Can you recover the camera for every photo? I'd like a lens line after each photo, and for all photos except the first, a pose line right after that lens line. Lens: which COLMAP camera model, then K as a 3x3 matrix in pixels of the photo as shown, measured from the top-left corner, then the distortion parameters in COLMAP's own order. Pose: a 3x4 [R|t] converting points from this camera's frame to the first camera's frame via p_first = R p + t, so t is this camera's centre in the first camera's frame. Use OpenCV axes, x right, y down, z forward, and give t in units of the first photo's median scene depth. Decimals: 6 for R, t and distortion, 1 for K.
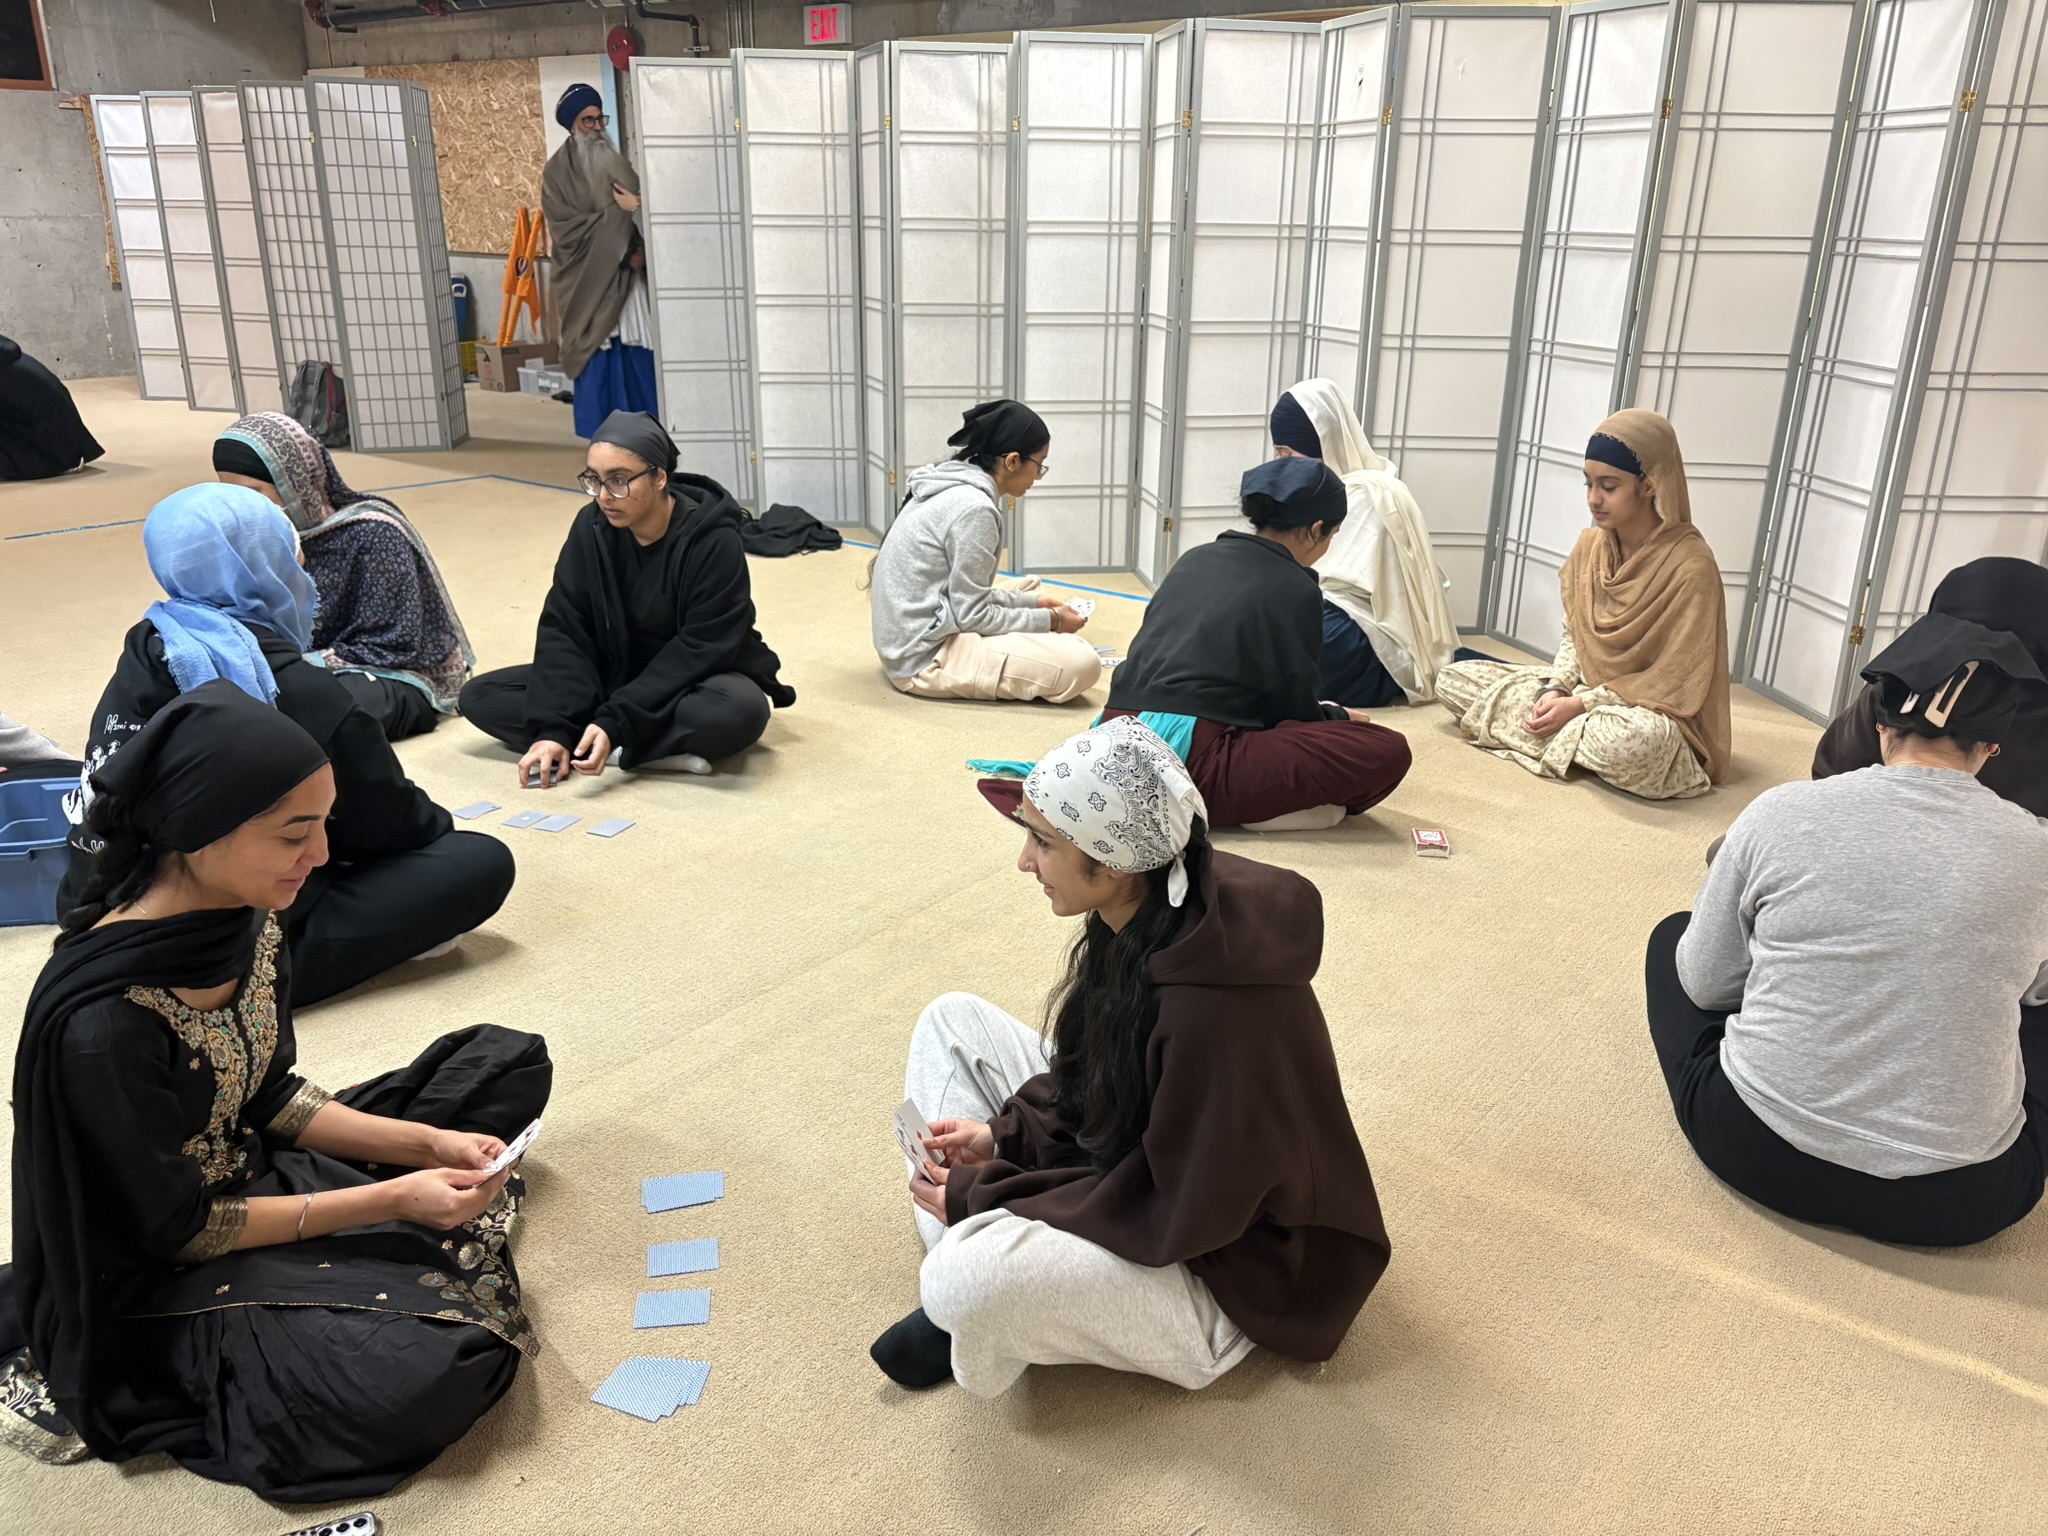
lens RADIAL K [[1545.4, 0, 1033.9], [0, 1545.4, 754.2], [0, 0, 1]] dist [0.036926, -0.040196]
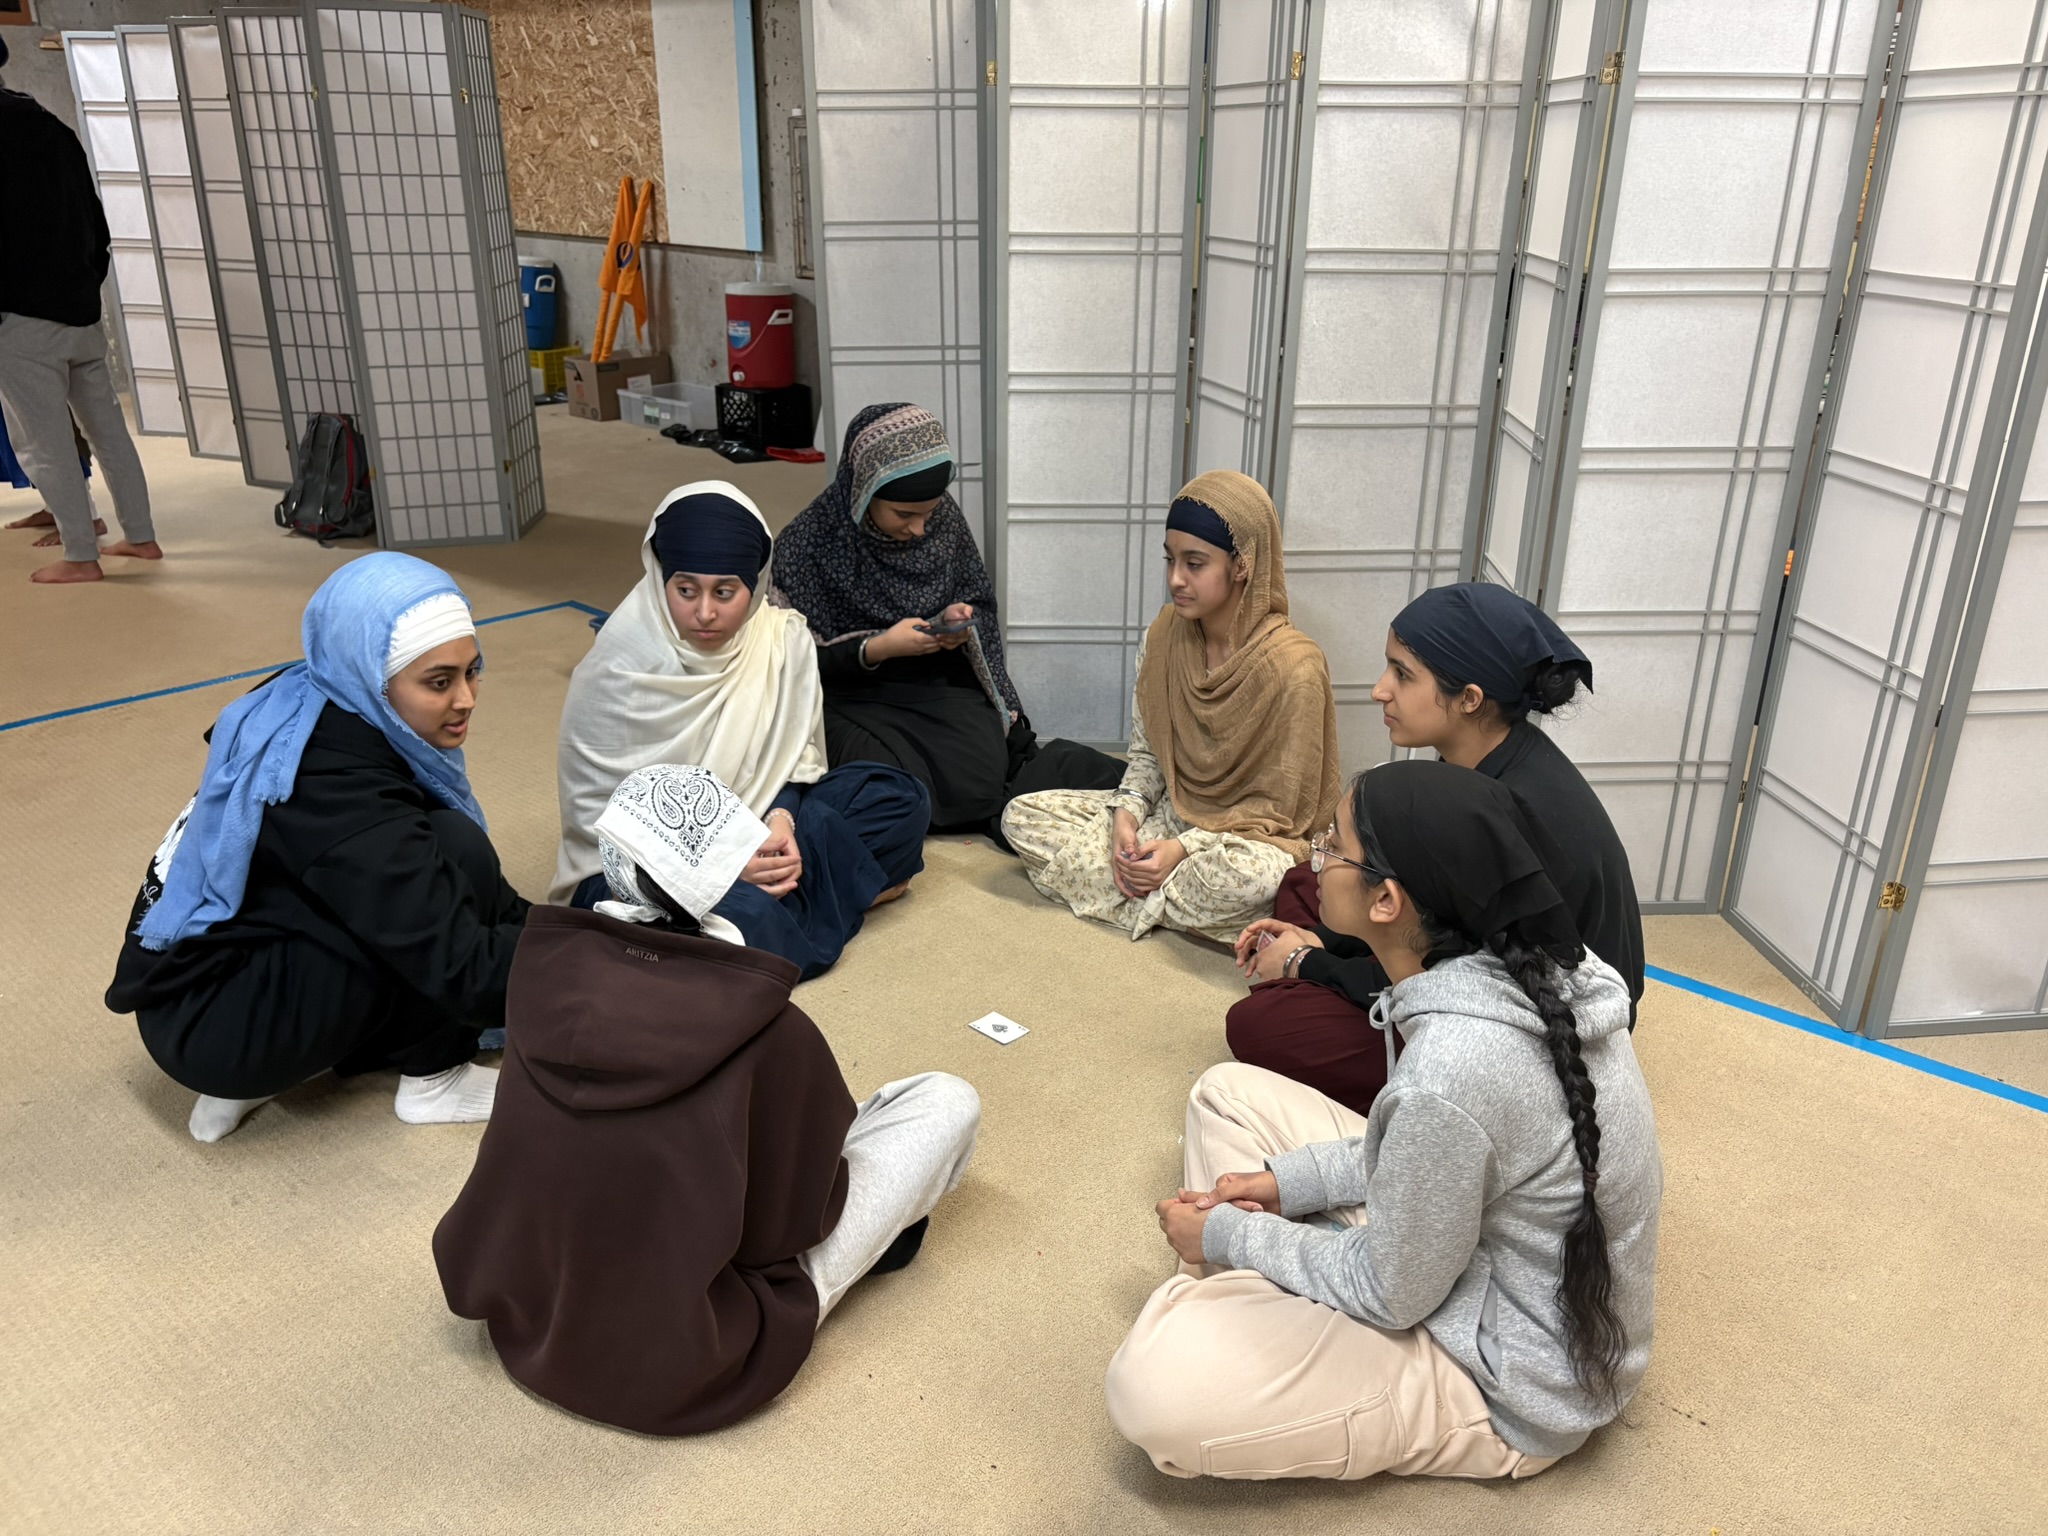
lens RADIAL K [[1545.4, 0, 1018.8], [0, 1545.4, 746.5], [0, 0, 1]] dist [0.036926, -0.040196]
pose [[0.997081, 0.024586, -0.072279, -0.098703], [-0.022146, 0.999164, 0.034378, -0.134639], [0.073063, -0.032677, 0.996792, 0.321736]]
